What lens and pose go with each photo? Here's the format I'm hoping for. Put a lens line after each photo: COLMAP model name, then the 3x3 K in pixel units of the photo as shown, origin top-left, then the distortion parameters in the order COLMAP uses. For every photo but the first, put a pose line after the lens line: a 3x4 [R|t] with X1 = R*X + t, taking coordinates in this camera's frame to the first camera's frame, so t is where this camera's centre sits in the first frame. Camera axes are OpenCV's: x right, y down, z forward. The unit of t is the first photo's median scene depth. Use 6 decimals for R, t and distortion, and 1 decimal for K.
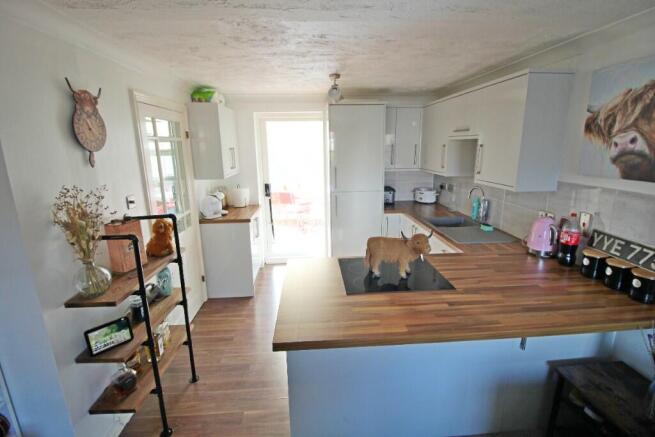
lens RADIAL K [[312.2, 0, 327.5], [0, 312.2, 218.5], [0, 0, 1]] dist [0.000002, -0.011536]
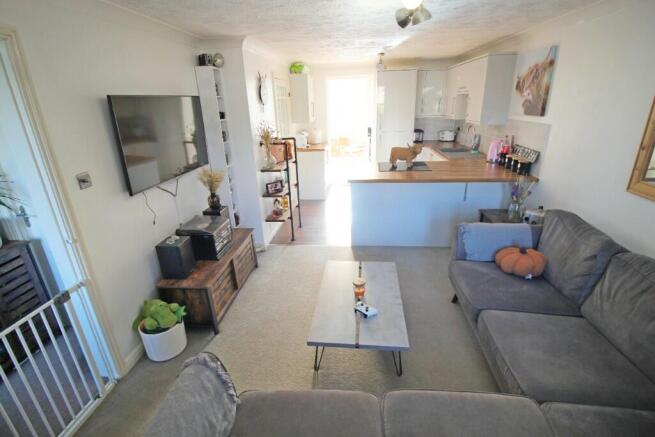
lens RADIAL K [[312.2, 0, 327.5], [0, 312.2, 218.5], [0, 0, 1]] dist [0.000002, -0.011536]
pose [[0.986733, 0.037185, -0.158033, 0.056565], [-0.015277, 0.990364, 0.137646, 0.236425], [0.161628, -0.133406, 0.977793, -1.064340]]
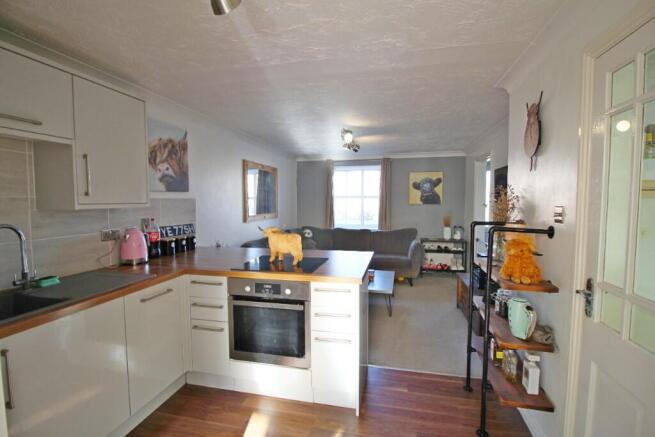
lens RADIAL K [[302.9, 0, 330.6], [0, 302.9, 219.4], [0, 0, 1]] dist [-0.000201, -0.011305]
pose [[-0.960925, -0.005135, 0.276762, -0.322268], [0.075478, 0.957080, 0.279821, -0.329789], [-0.266320, 0.289777, -0.919295, 2.048759]]
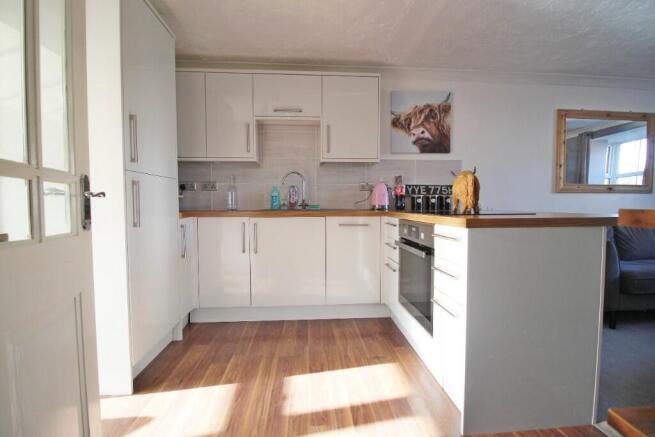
lens RADIAL K [[302.9, 0, 330.6], [0, 302.9, 219.4], [0, 0, 1]] dist [-0.000201, -0.011305]
pose [[-0.009596, -0.037692, 0.999243, -0.780538], [0.231623, 0.972028, 0.038890, 0.059139], [-0.972758, 0.231821, -0.000597, 1.430577]]
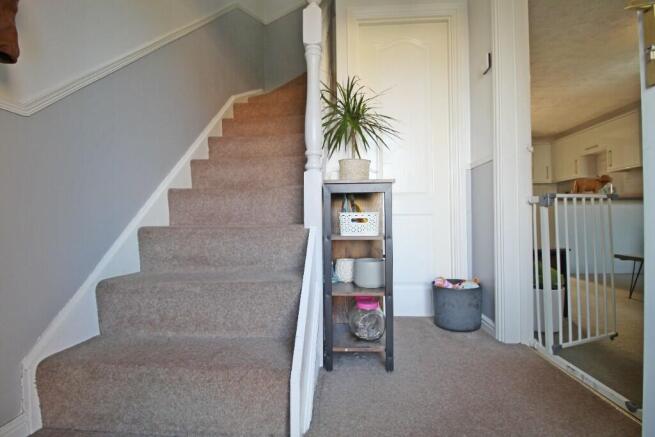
lens RADIAL K [[302.9, 0, 330.6], [0, 302.9, 219.4], [0, 0, 1]] dist [-0.000201, -0.011305]
pose [[0.993767, 0.005974, -0.111320, -1.287712], [-0.031460, 0.973006, -0.228628, 0.833907], [0.106949, 0.230705, 0.967128, -1.086854]]
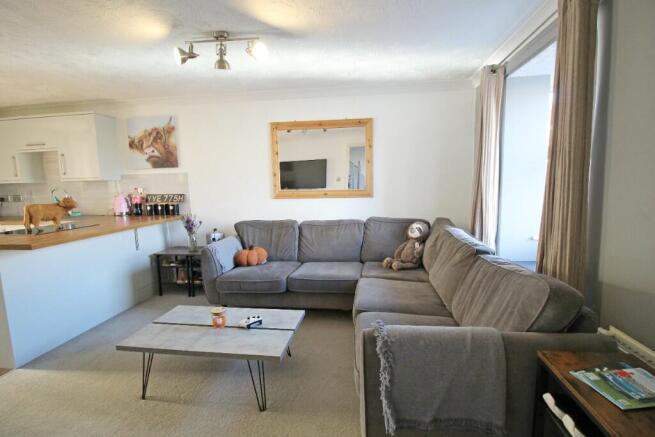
lens RADIAL K [[312.2, 0, 327.5], [0, 312.2, 218.5], [0, 0, 1]] dist [0.000002, -0.011536]
pose [[0.187762, -0.105434, 0.976539, -0.961009], [0.245875, 0.967613, 0.057195, 0.367674], [-0.950942, 0.229367, 0.207605, -0.544331]]
